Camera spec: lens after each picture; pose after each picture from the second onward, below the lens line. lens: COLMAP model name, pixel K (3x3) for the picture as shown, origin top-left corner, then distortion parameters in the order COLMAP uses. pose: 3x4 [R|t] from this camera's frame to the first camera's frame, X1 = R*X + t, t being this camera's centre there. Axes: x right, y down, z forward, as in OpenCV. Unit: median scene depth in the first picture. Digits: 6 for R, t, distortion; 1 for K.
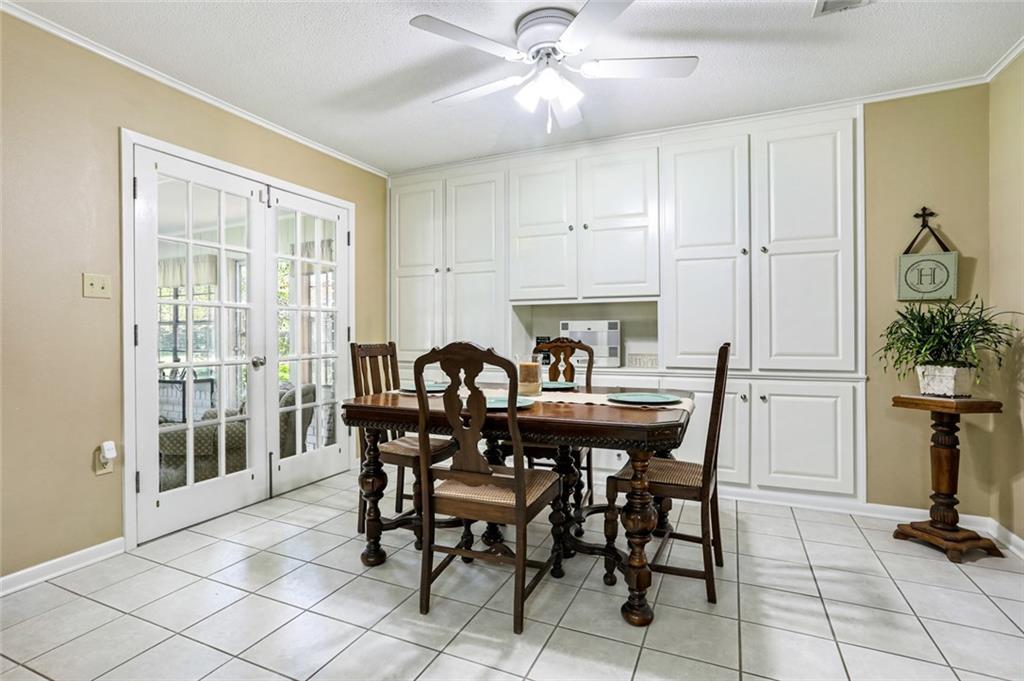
lens RADIAL K [[496.3, 0, 510.4], [0, 496.3, 336.4], [0, 0, 1]] dist [-0.005648, 0.004576]
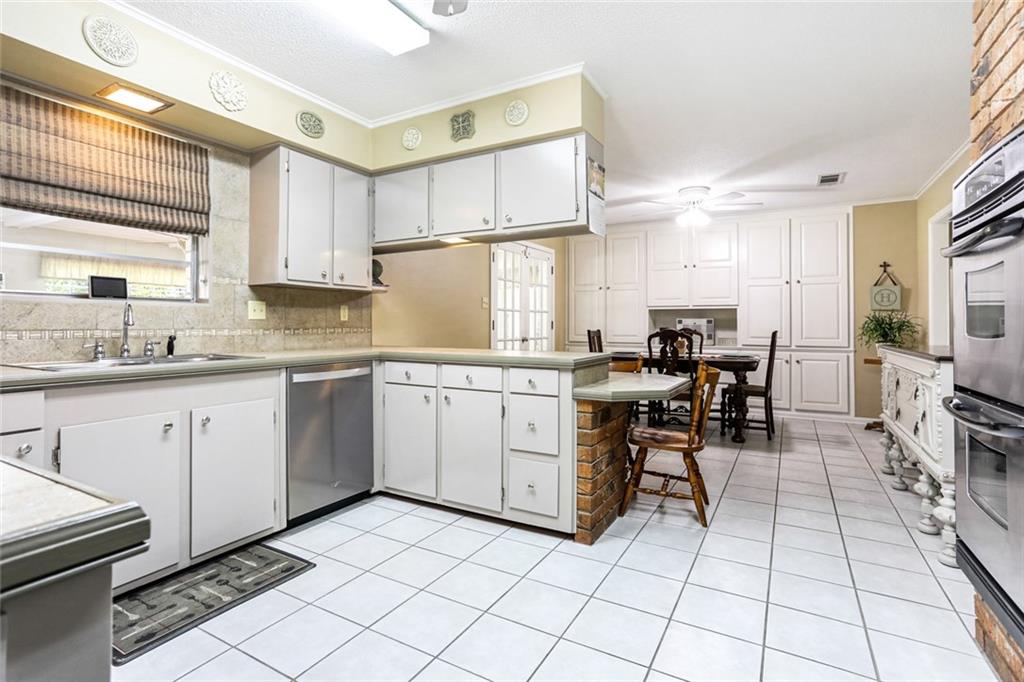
lens RADIAL K [[496.3, 0, 506.4], [0, 496.3, 319.1], [0, 0, 1]] dist [-0.005648, 0.004576]
pose [[0.995267, 0.007327, -0.096902, -0.412564], [-0.009048, 0.999809, -0.017333, 0.007858], [0.096756, 0.018128, 0.995143, -0.992536]]
